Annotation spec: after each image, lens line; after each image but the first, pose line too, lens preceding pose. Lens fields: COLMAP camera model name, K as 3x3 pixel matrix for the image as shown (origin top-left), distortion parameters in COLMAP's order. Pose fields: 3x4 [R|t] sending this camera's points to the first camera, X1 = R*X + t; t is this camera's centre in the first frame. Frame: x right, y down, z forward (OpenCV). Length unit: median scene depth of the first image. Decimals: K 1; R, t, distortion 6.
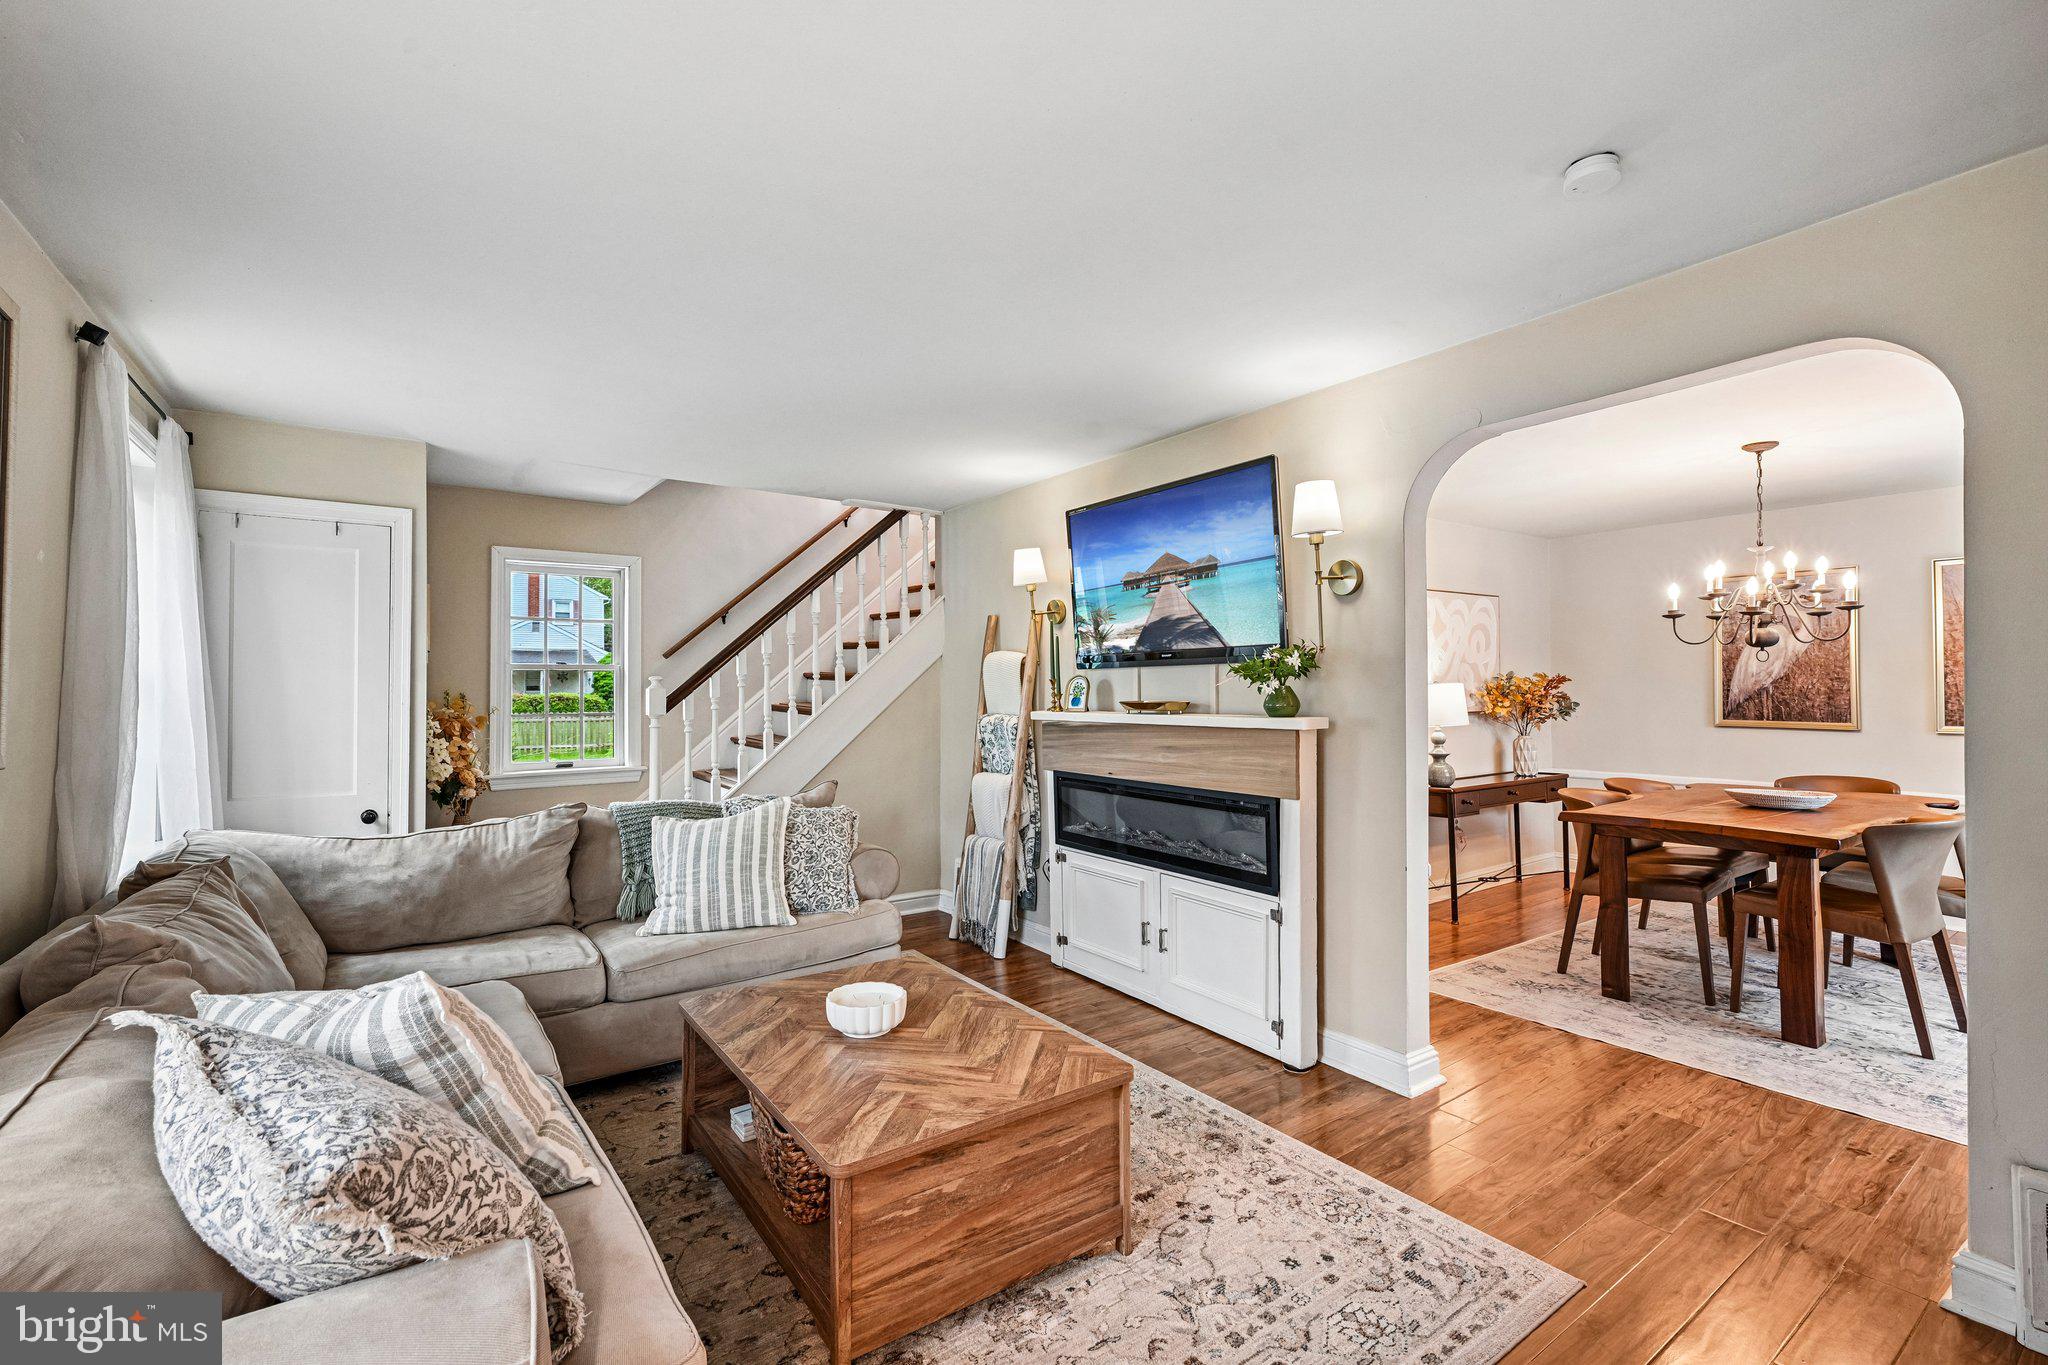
lens RADIAL K [[897.1, 0, 1024.2], [0, 897.1, 677.4], [0, 0, 1]] dist [0.001376, 0.000043]
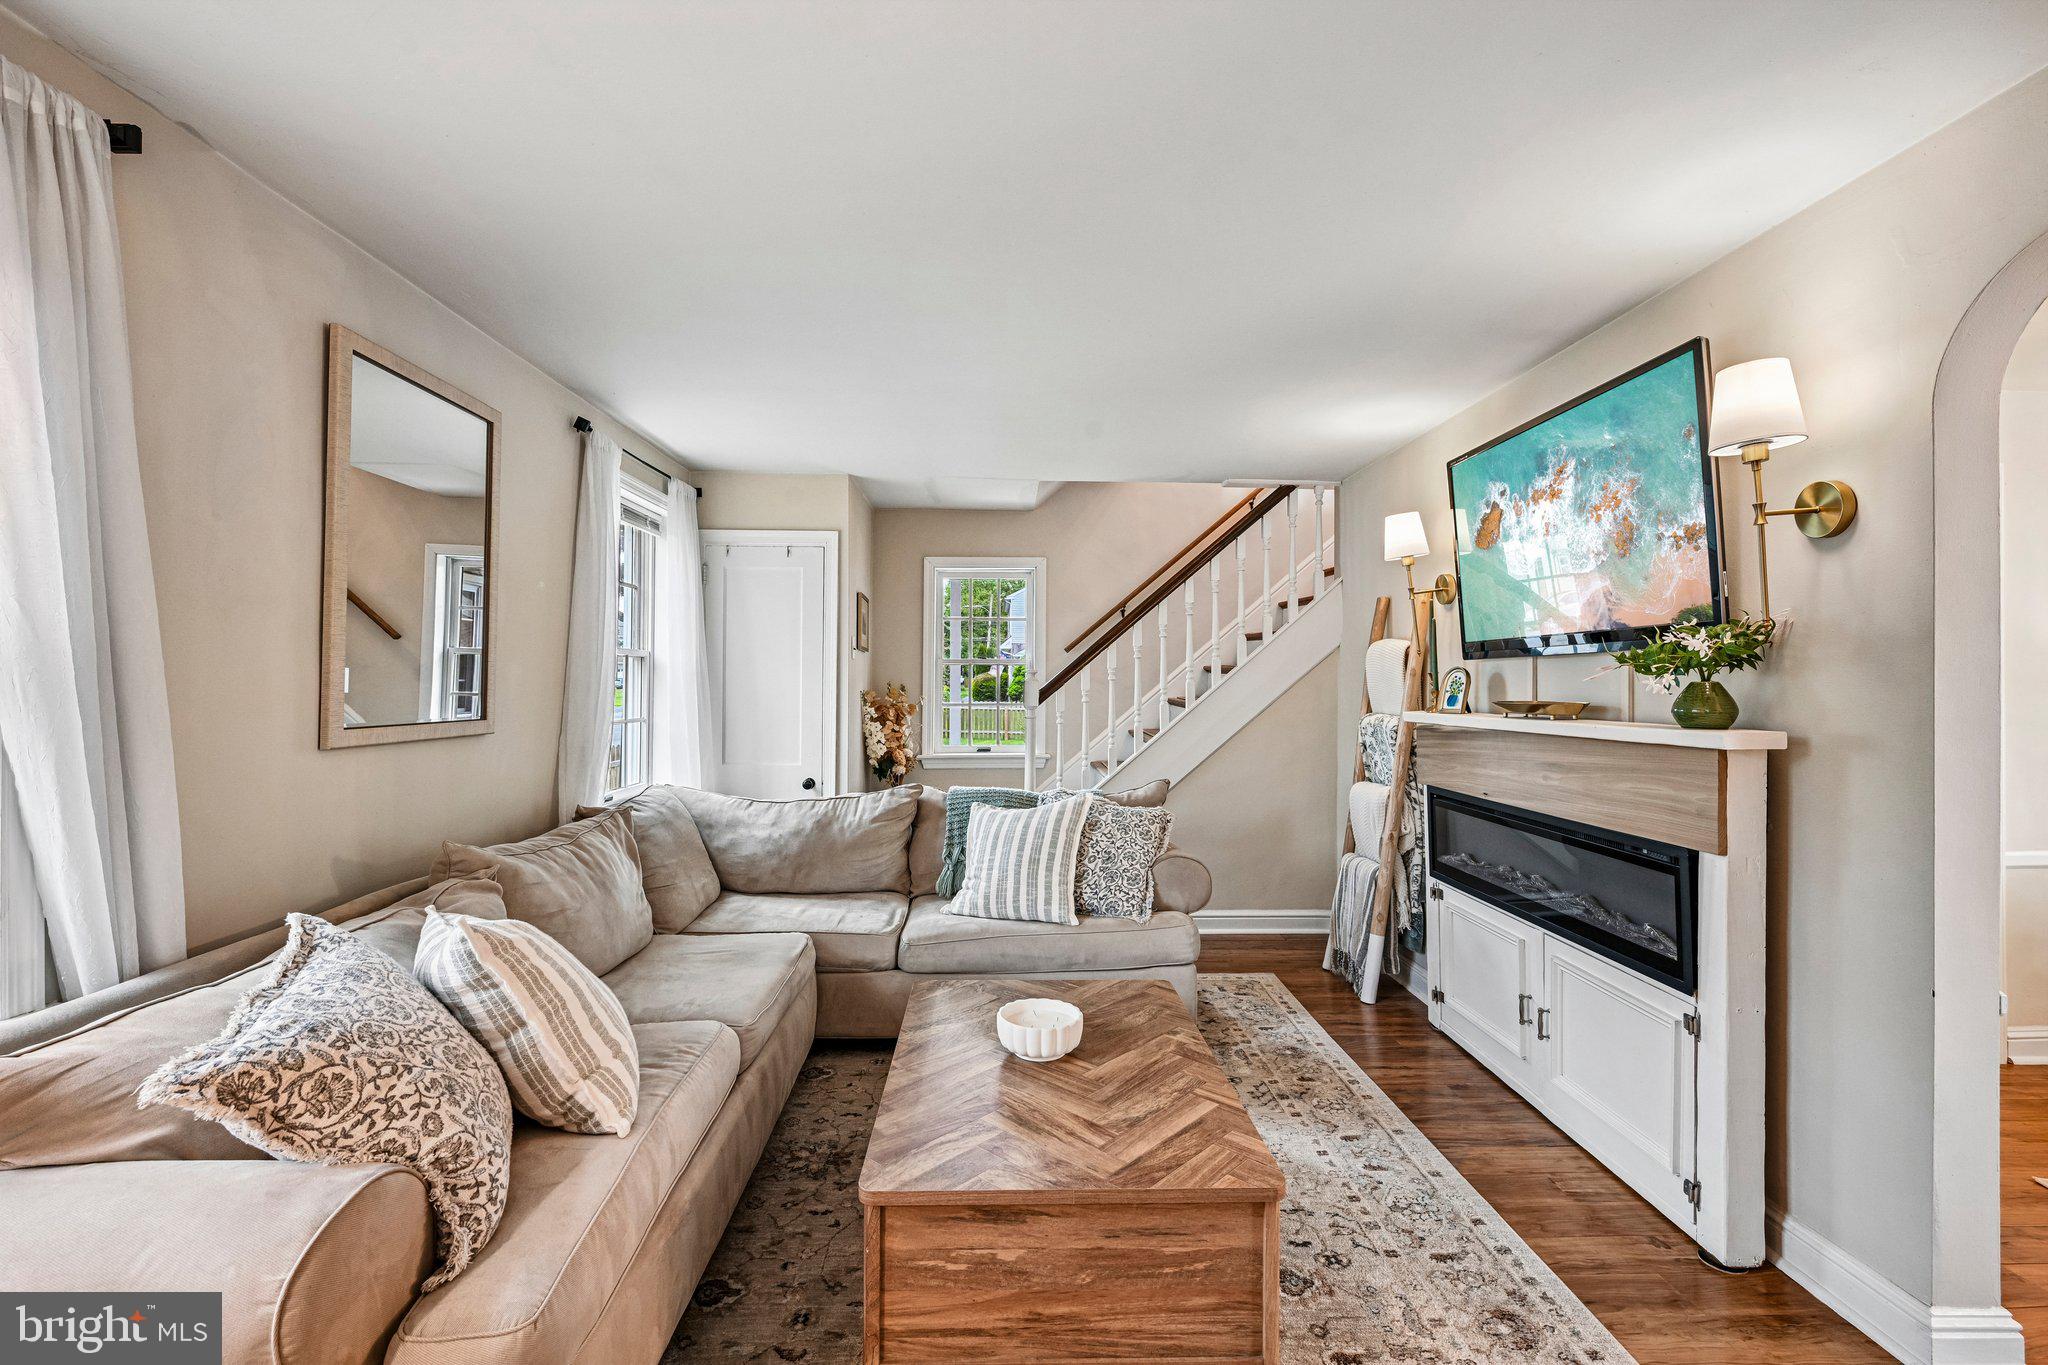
lens RADIAL K [[897.1, 0, 1023.0], [0, 897.1, 678.3], [0, 0, 1]] dist [0.001376, 0.000043]
pose [[0.832173, 0.003580, -0.554505, 0.221749], [0.000607, 0.999973, 0.007368, 0.001640], [0.554516, -0.006468, 0.832148, 0.156078]]
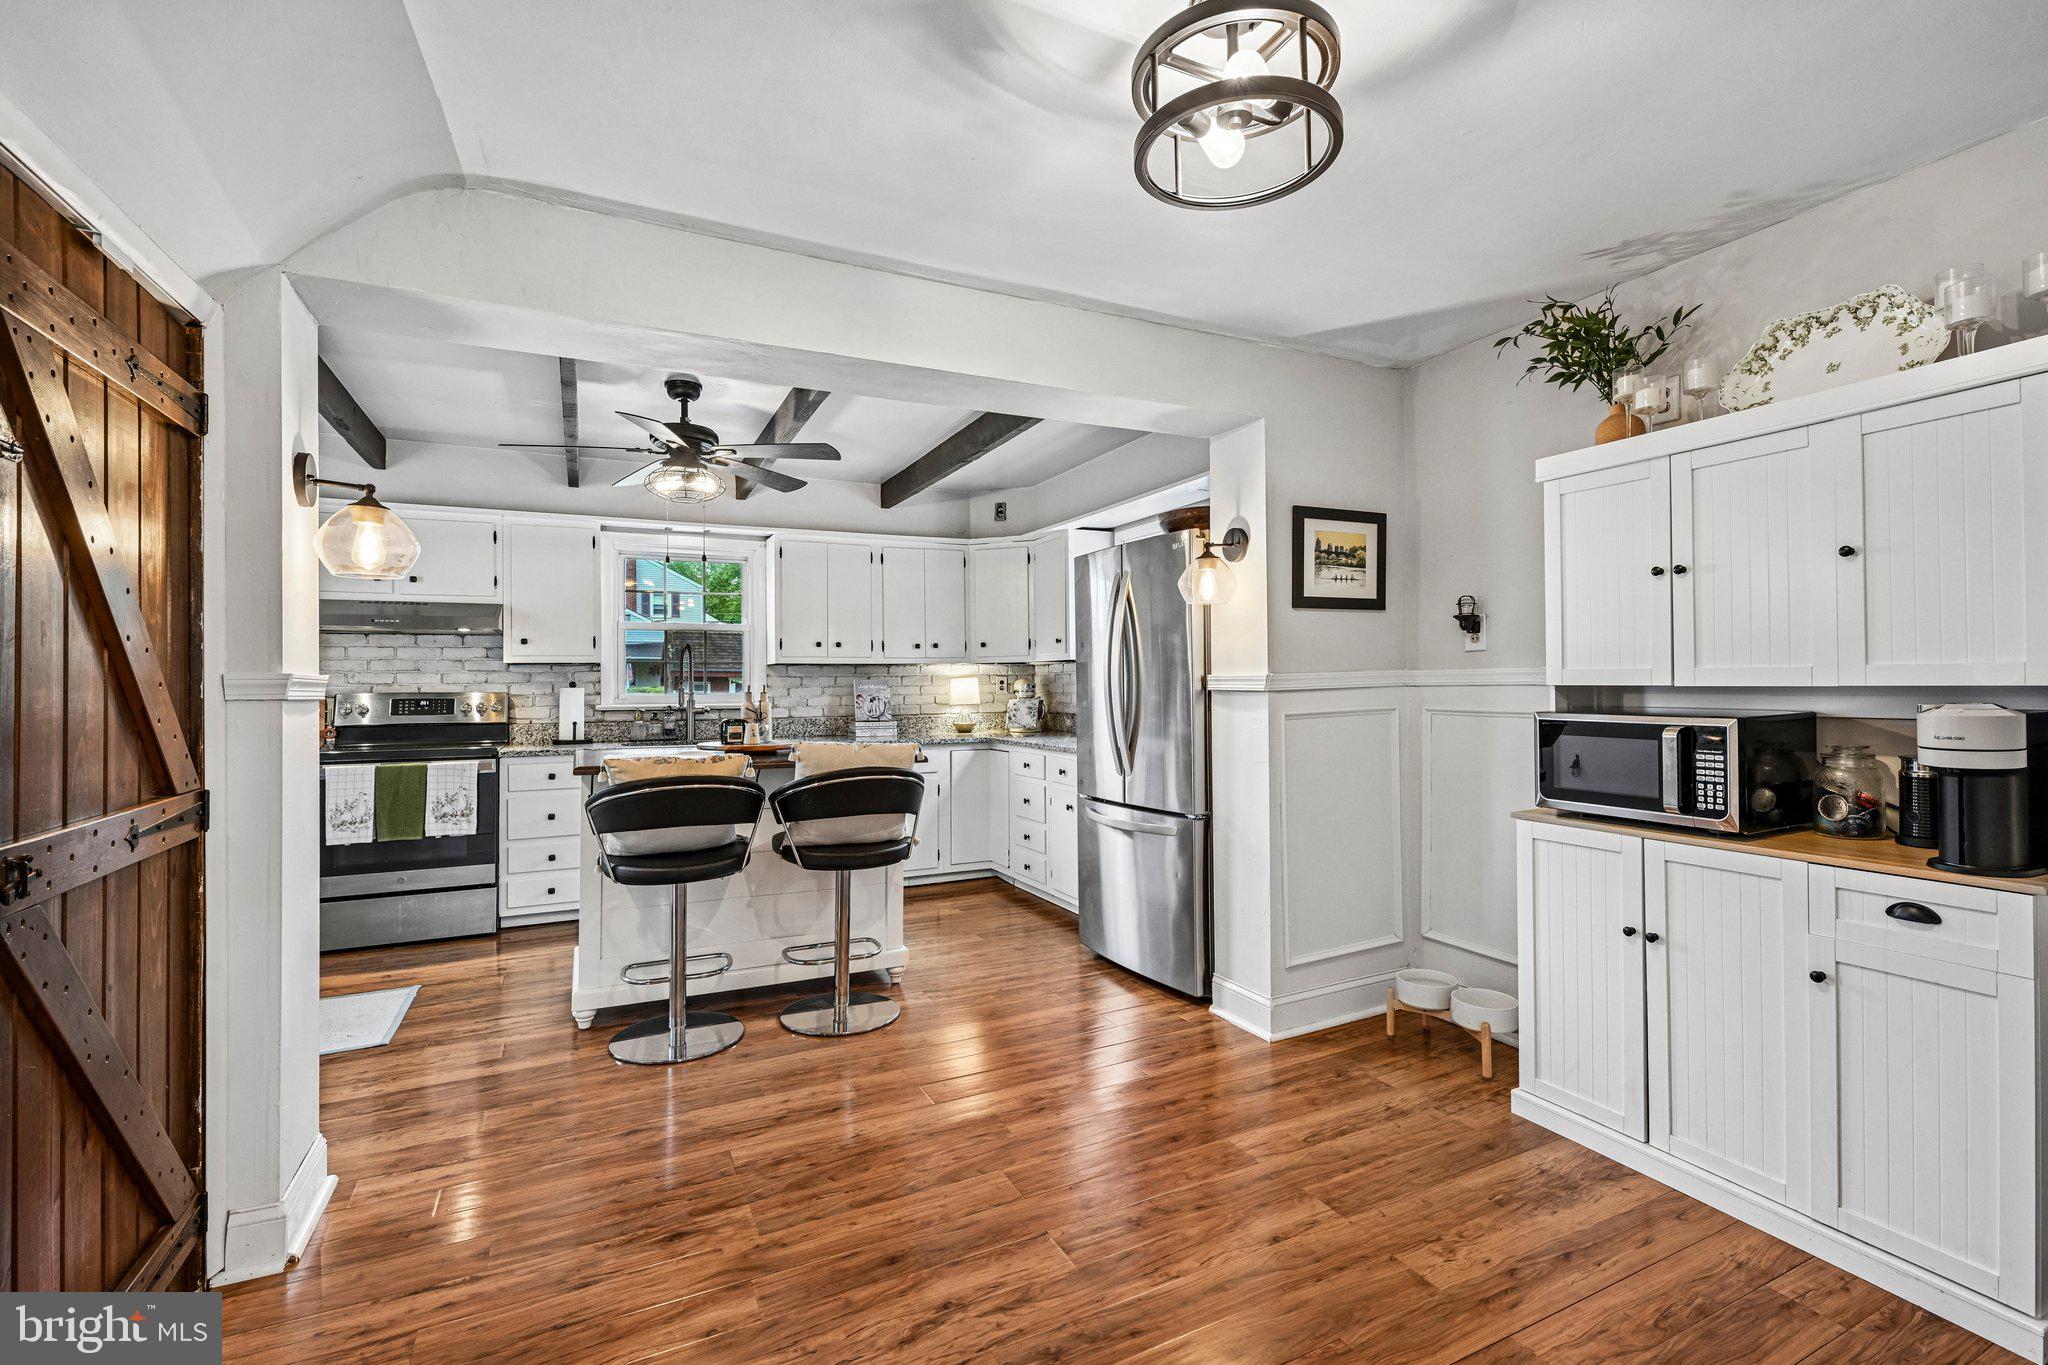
lens RADIAL K [[897.1, 0, 1045.3], [0, 897.1, 671.1], [0, 0, 1]] dist [0.001376, 0.000043]
pose [[0.988494, -0.011458, -0.150823, 0.455269], [0.011510, 0.999934, -0.000527, 0.043082], [0.150819, -0.001215, 0.988561, 1.477792]]
